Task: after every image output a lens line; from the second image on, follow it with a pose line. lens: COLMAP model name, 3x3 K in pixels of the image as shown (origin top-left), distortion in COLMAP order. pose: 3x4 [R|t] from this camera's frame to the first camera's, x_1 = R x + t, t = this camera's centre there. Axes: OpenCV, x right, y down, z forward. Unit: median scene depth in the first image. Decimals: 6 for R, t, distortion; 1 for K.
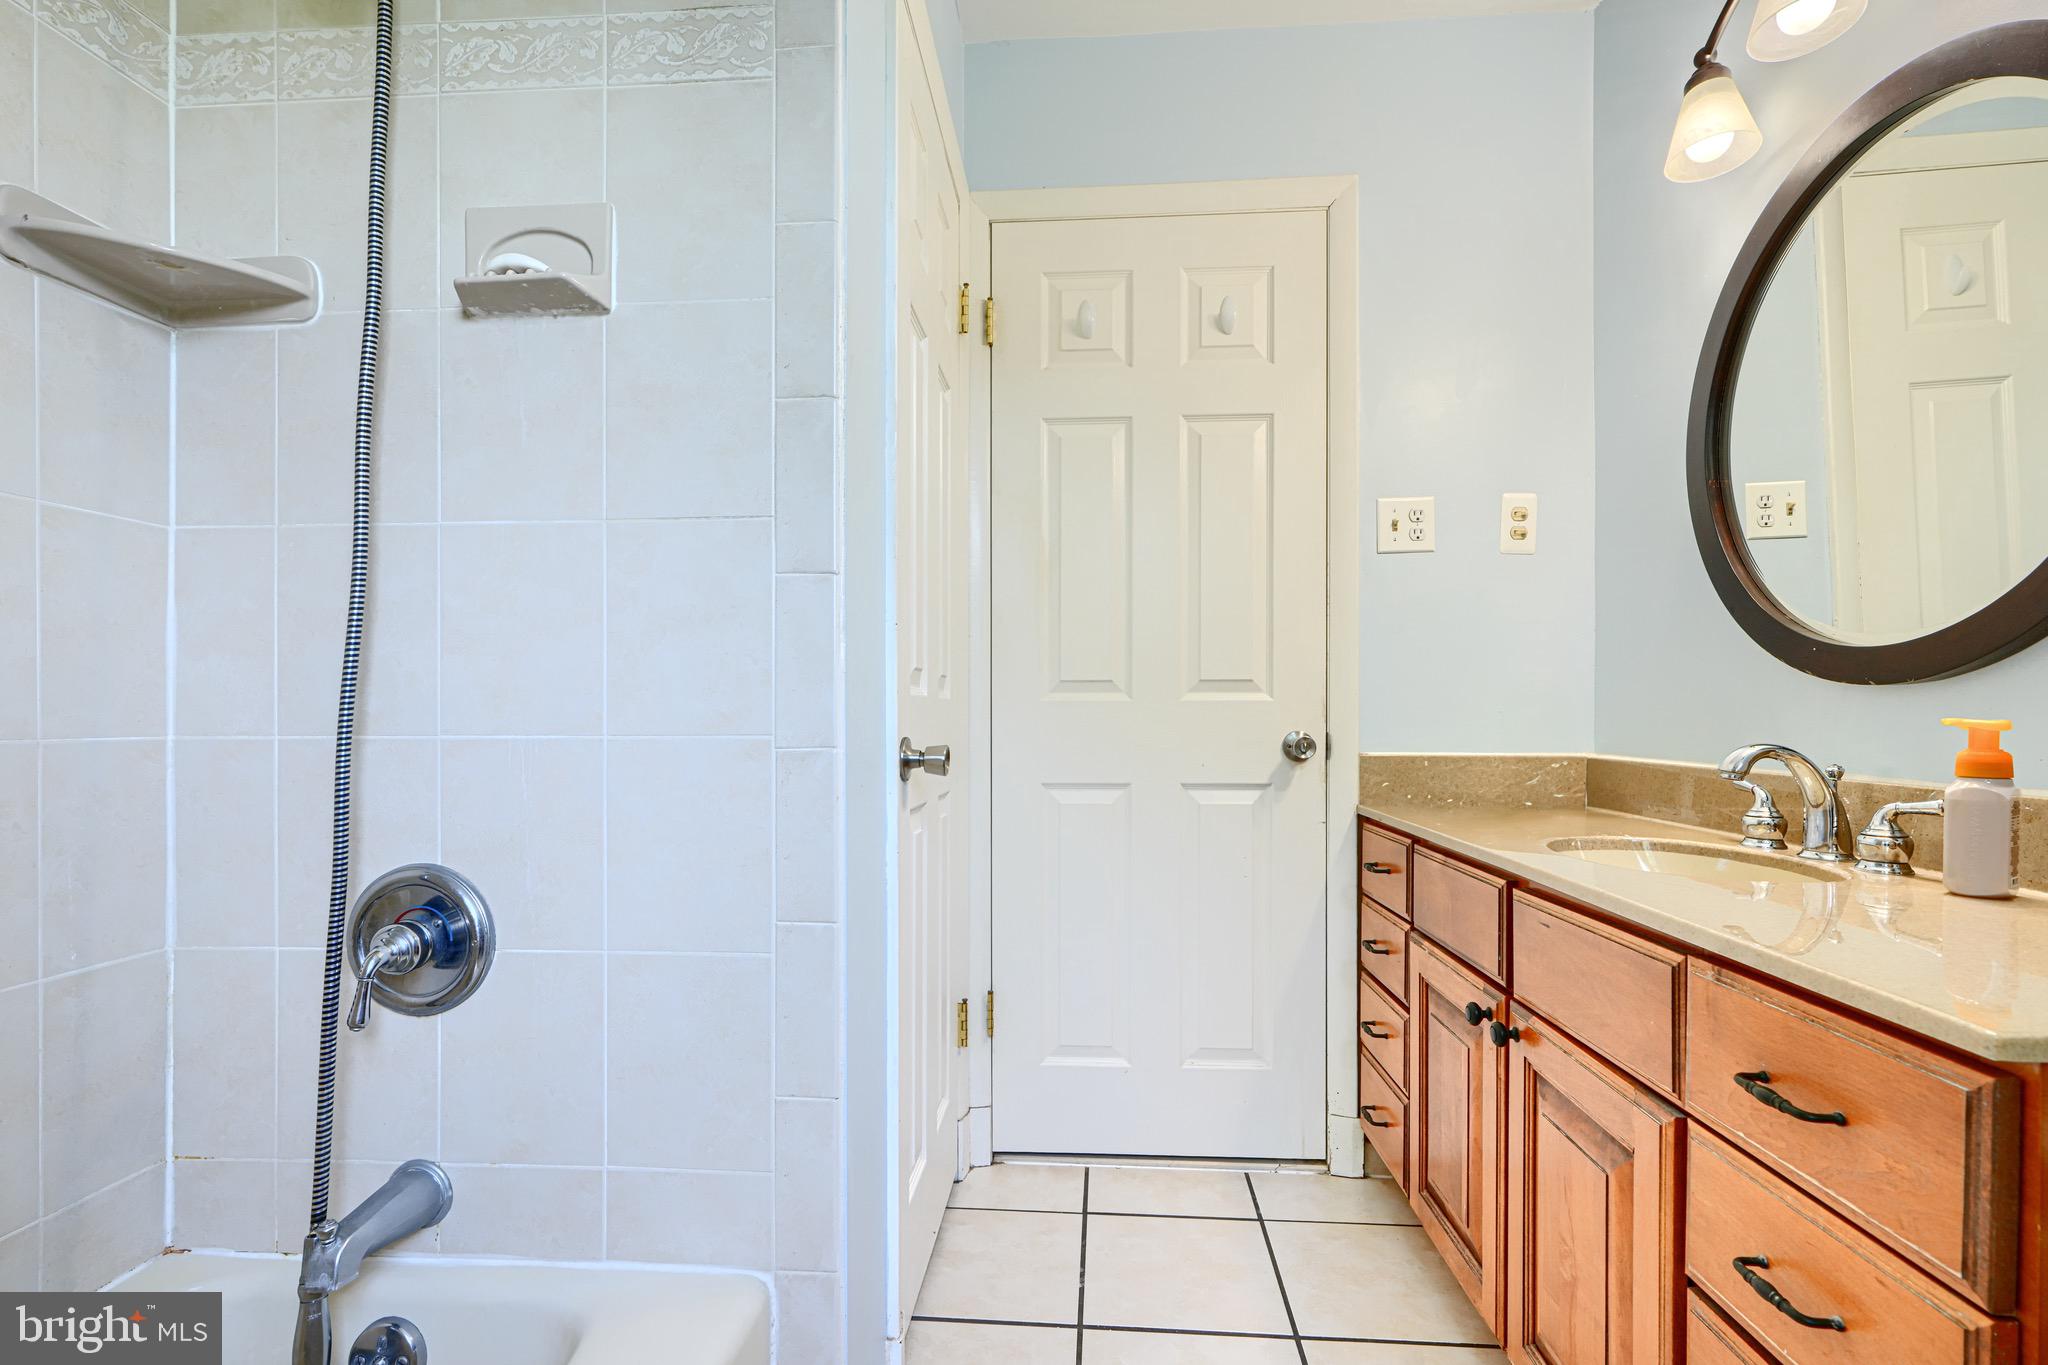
lens RADIAL K [[936.9, 0, 1028.4], [0, 936.9, 704.0], [0, 0, 1]] dist [-0.000302, -0.000173]
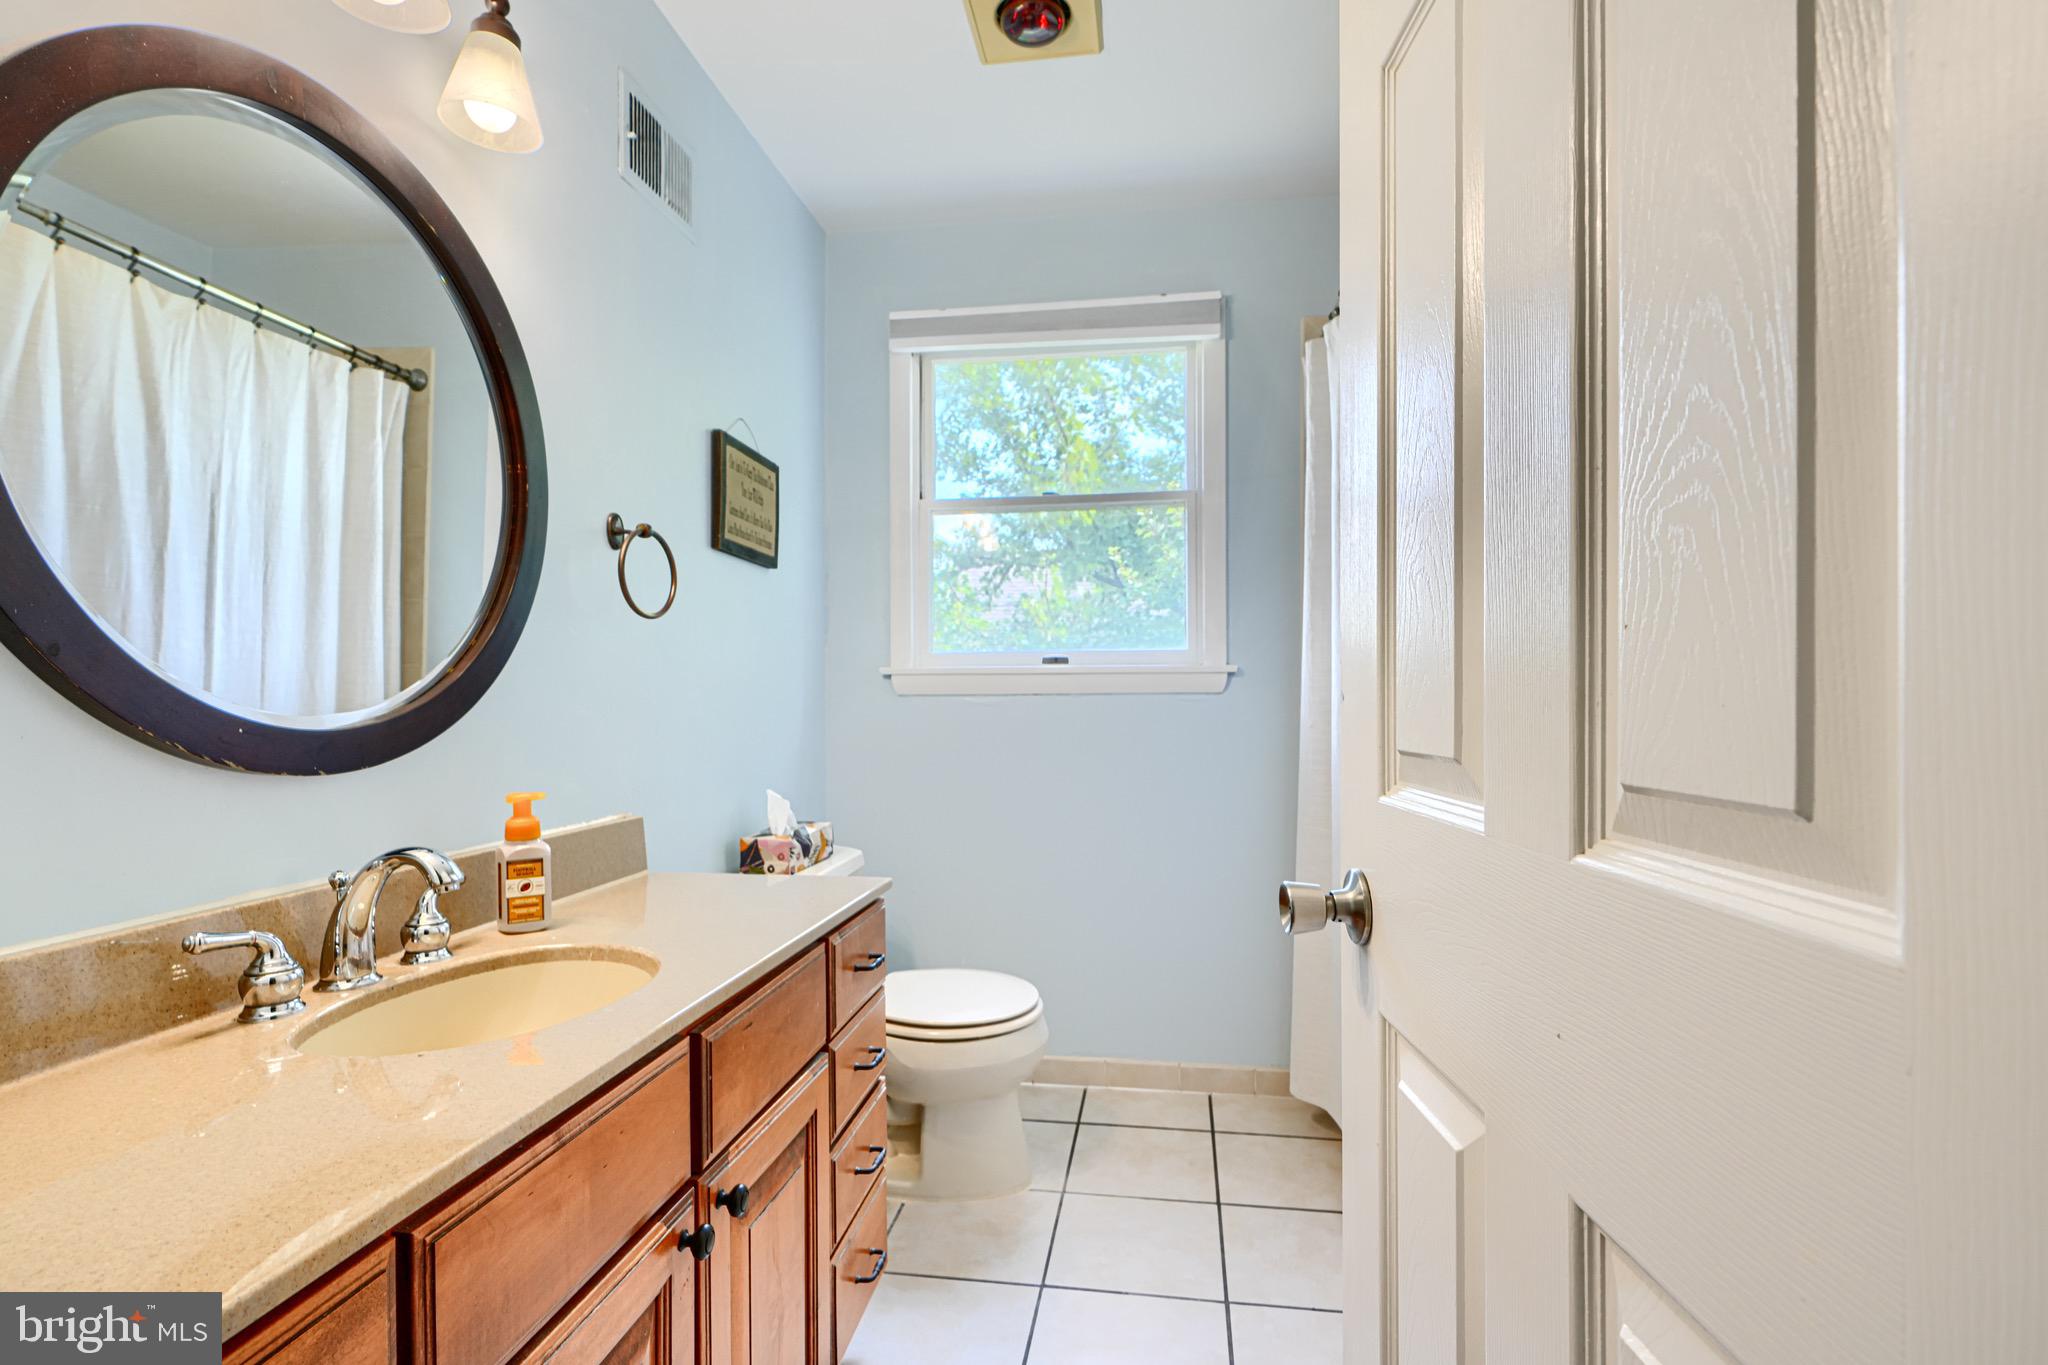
lens RADIAL K [[936.9, 0, 1028.4], [0, 936.9, 704.0], [0, 0, 1]] dist [-0.000302, -0.000173]
pose [[-0.997489, -0.000883, 0.070817, 0.227871], [-0.000999, 0.999998, -0.001611, -0.081246], [-0.070816, -0.001678, -0.997488, 1.776454]]
